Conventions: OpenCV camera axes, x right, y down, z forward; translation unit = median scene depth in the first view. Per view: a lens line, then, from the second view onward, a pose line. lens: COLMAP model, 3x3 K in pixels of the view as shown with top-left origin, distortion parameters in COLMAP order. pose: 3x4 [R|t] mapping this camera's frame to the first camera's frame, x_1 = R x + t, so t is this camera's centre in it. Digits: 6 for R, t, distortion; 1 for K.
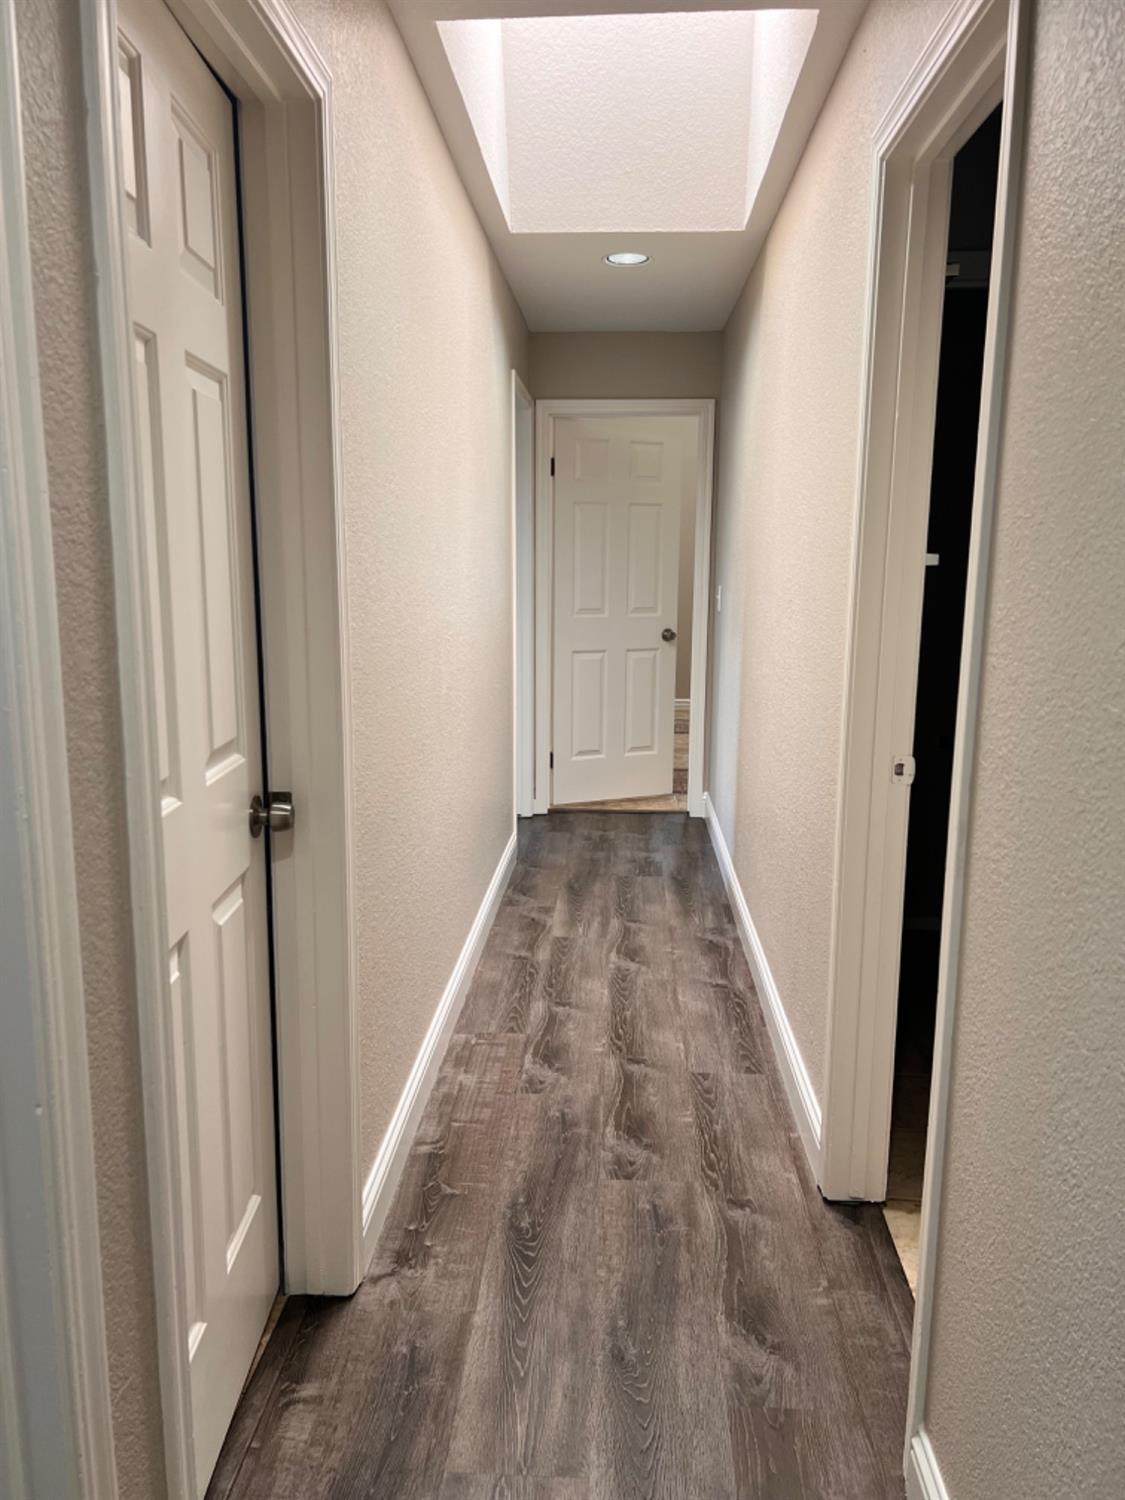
lens RADIAL K [[1135.5, 0, 558.1], [0, 1135.5, 751.3], [0, 0, 1]] dist [0.056637, -0.055833]
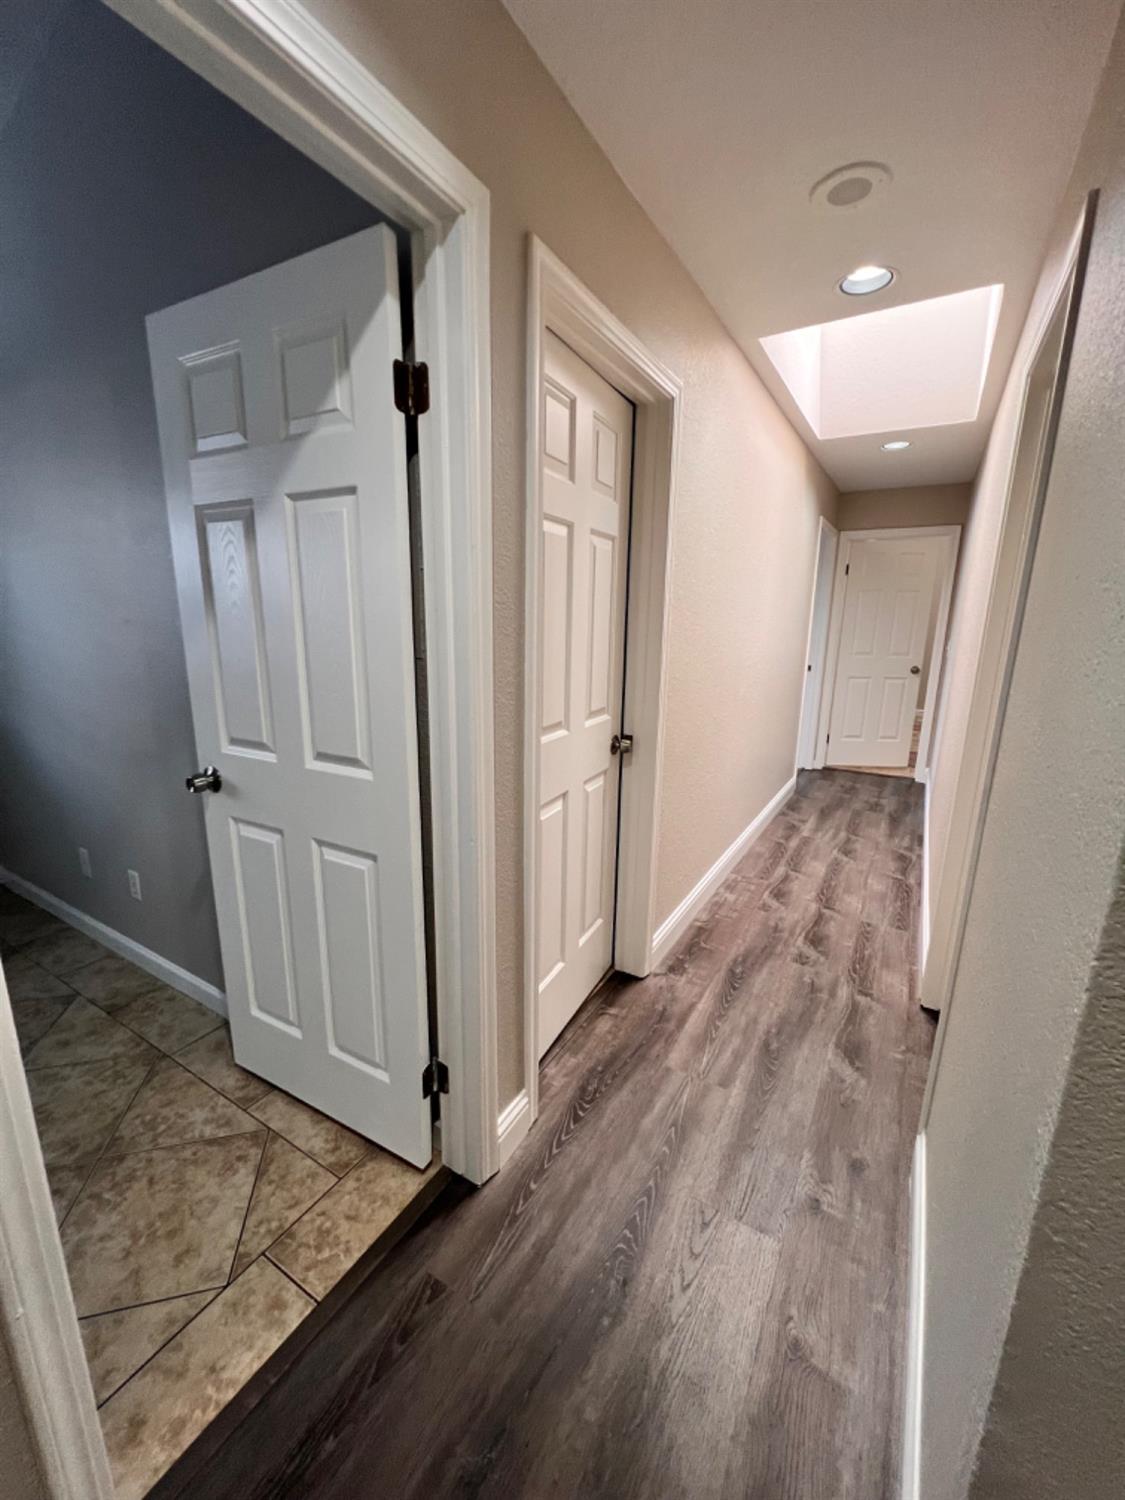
lens RADIAL K [[603.4, 0, 555.5], [0, 603.4, 745.9], [0, 0, 1]] dist [0.001676, 0.000891]
pose [[0.884520, 0.104087, -0.454743, 0.116235], [-0.087347, 0.994503, 0.057736, 0.002554], [0.458253, -0.011348, 0.888749, -0.040575]]
